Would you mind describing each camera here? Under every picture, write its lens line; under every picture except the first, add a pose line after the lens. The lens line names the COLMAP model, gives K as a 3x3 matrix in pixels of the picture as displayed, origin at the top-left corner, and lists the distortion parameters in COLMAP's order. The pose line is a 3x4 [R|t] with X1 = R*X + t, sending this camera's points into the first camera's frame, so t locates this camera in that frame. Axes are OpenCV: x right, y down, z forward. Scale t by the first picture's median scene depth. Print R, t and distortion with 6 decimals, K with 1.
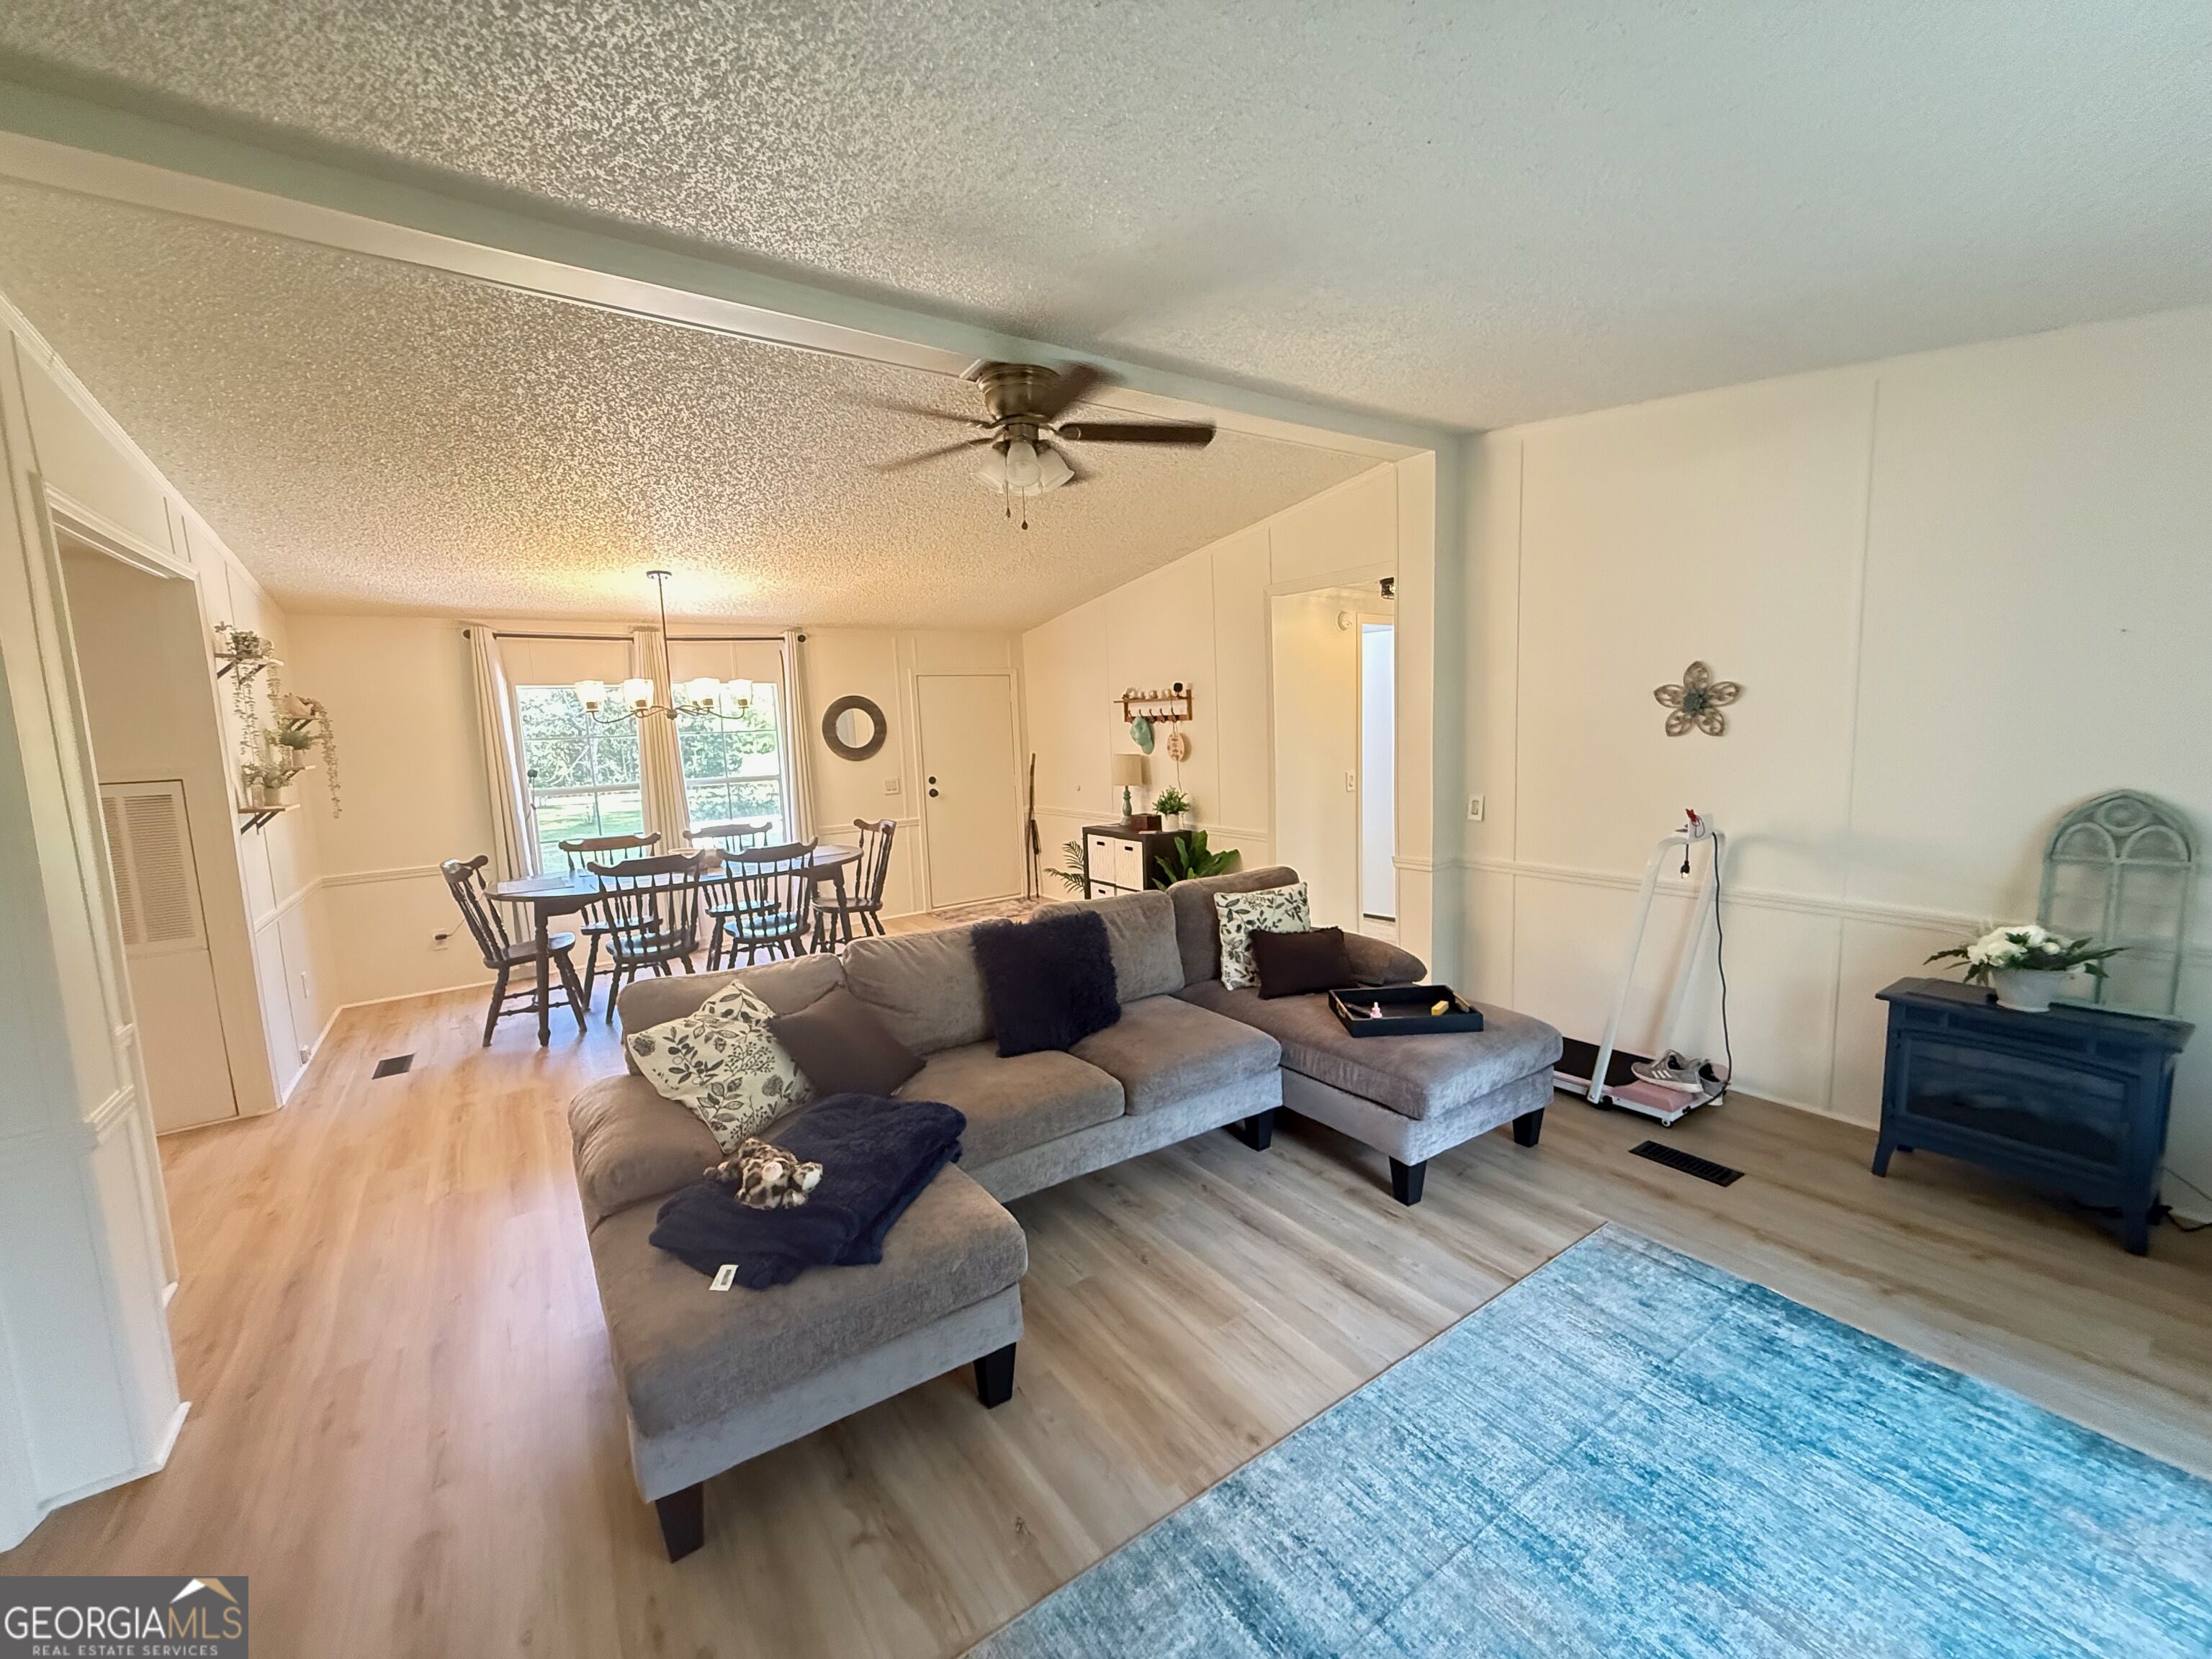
lens RADIAL K [[884.3, 0, 1103.1], [0, 884.3, 834.9], [0, 0, 1]] dist [-0.001980, 0.000658]
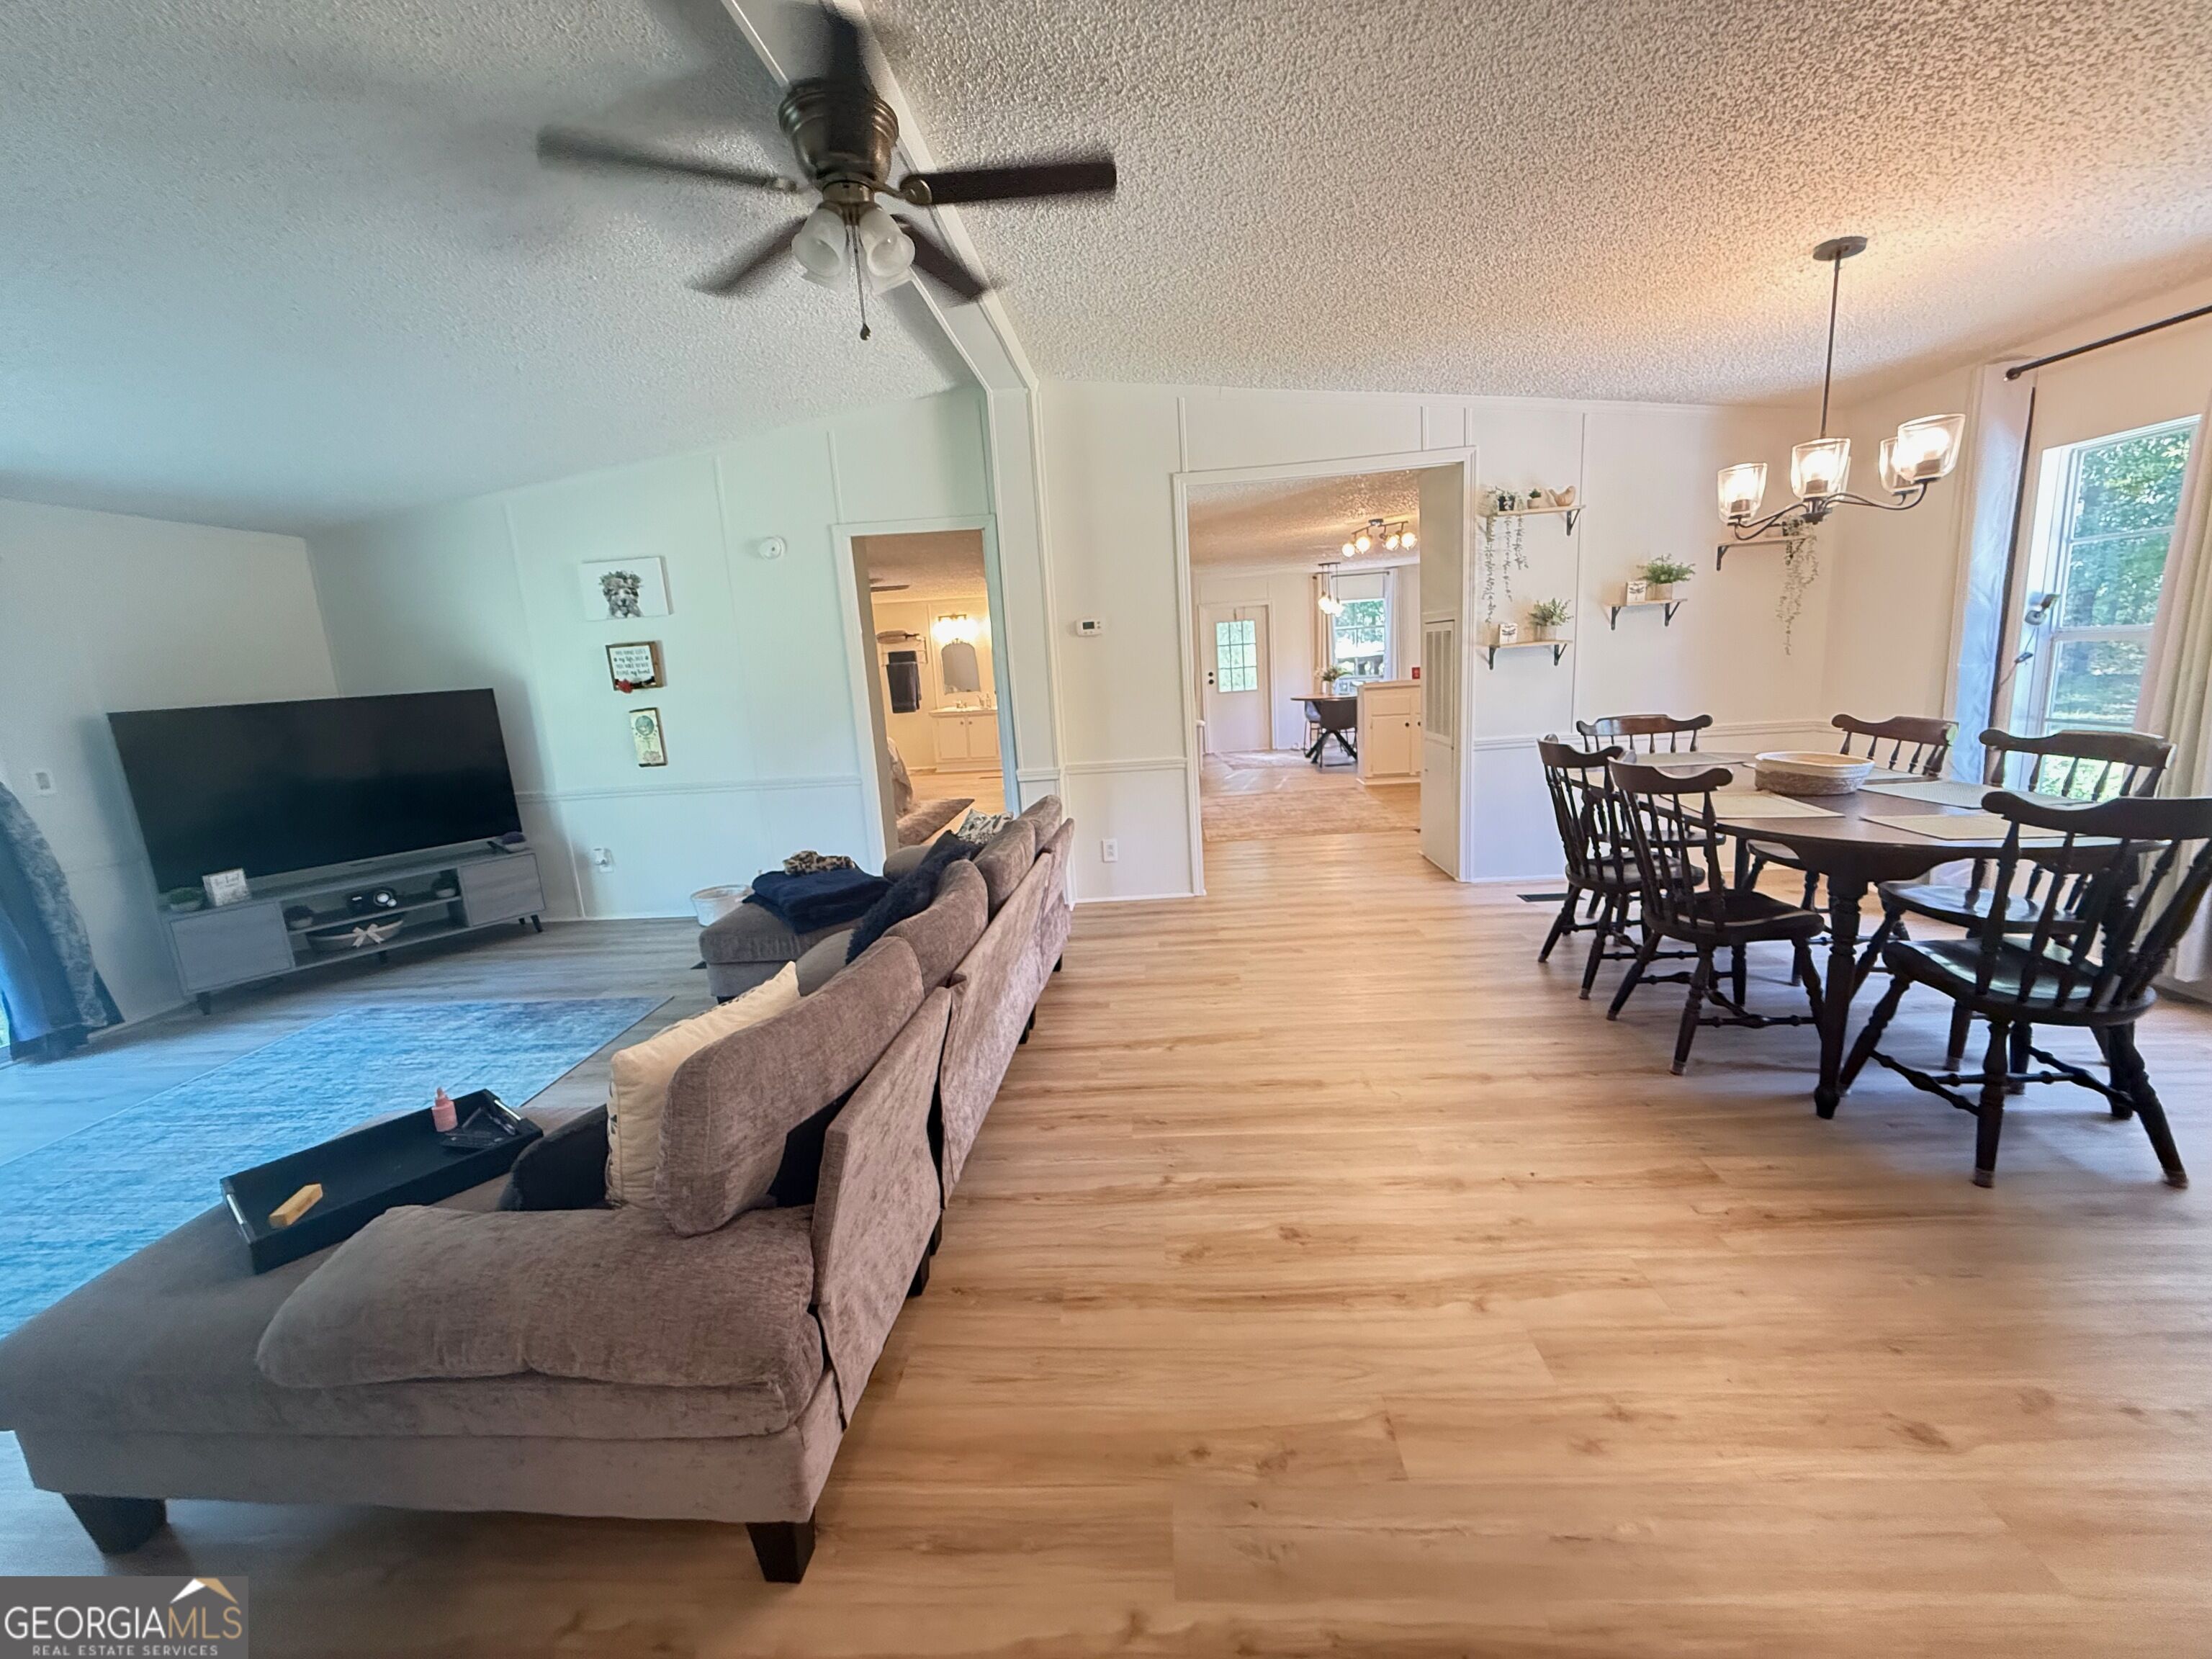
lens RADIAL K [[884.3, 0, 1110.1], [0, 884.3, 825.7], [0, 0, 1]] dist [-0.001980, 0.000658]
pose [[-0.608440, 0.226114, -0.760706, 0.626924], [-0.009778, 0.956342, 0.292086, -0.248795], [0.793539, 0.185155, -0.579666, 2.362973]]
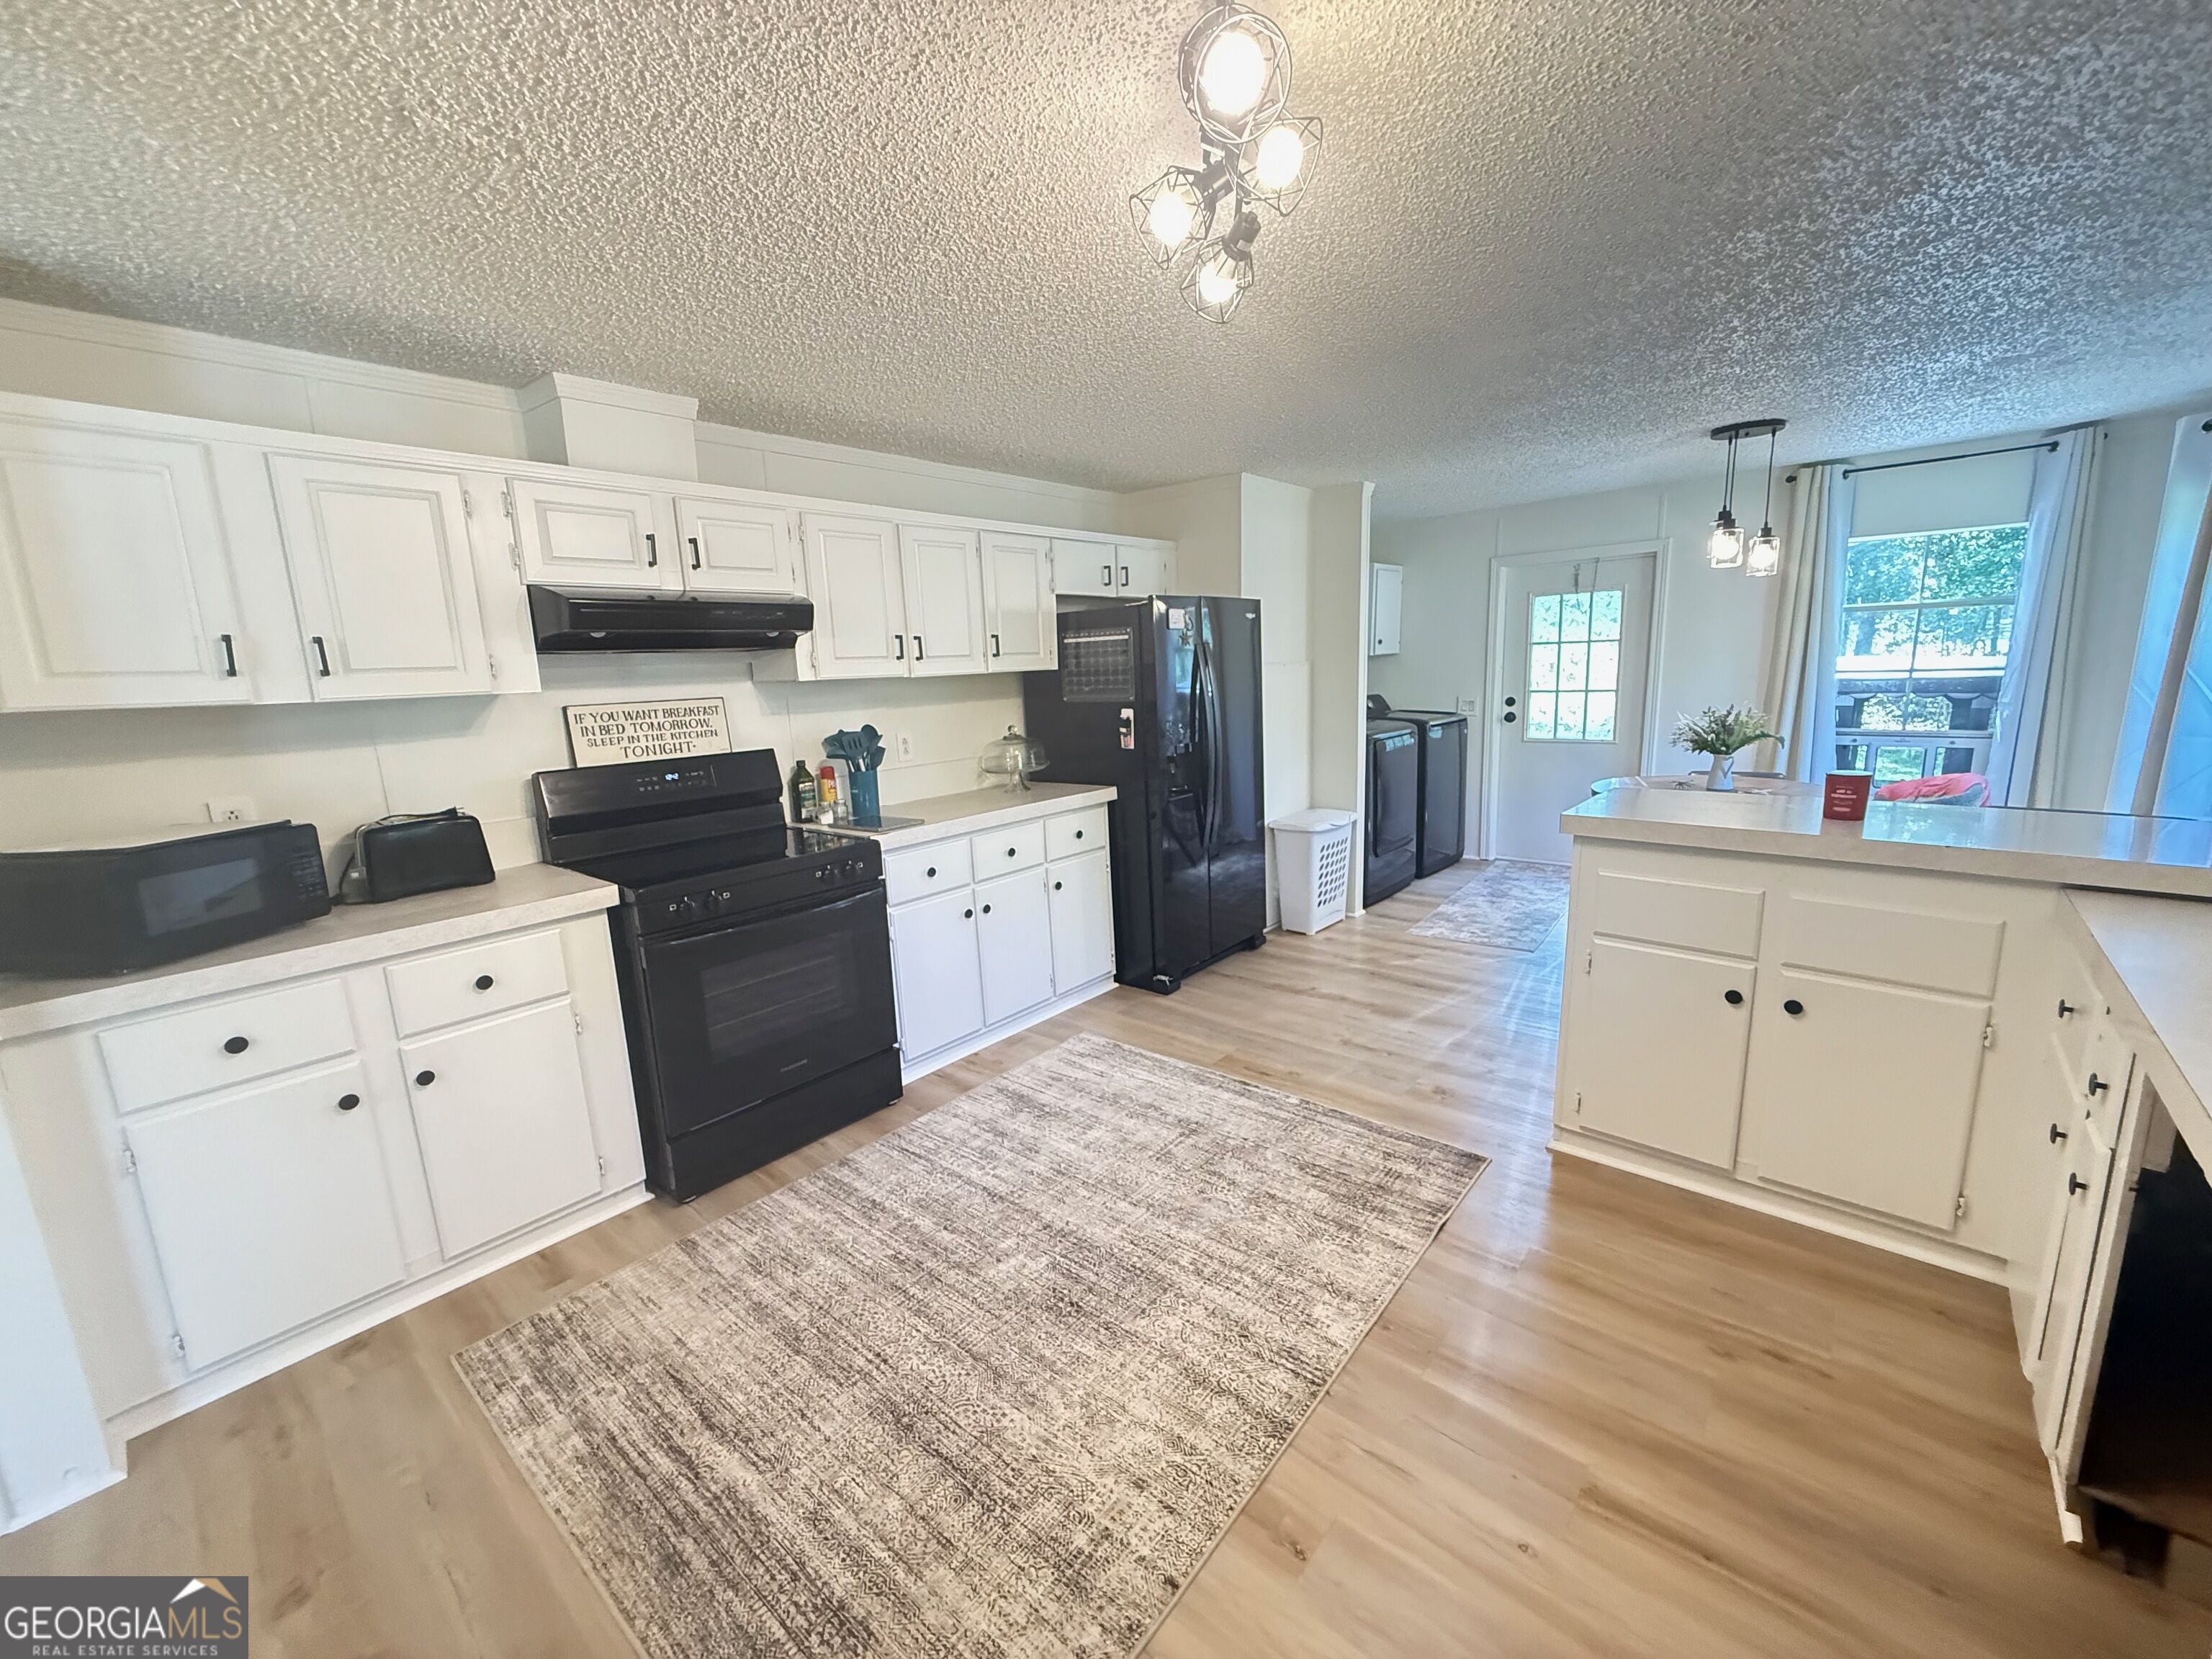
lens RADIAL K [[884.3, 0, 1109.2], [0, 884.3, 831.1], [0, 0, 1]] dist [-0.001980, 0.000658]
pose [[-0.962089, 0.128663, -0.240480, -2.404878], [0.047548, 0.947355, 0.316635, -0.078875], [0.268560, 0.293197, -0.917557, 1.729075]]
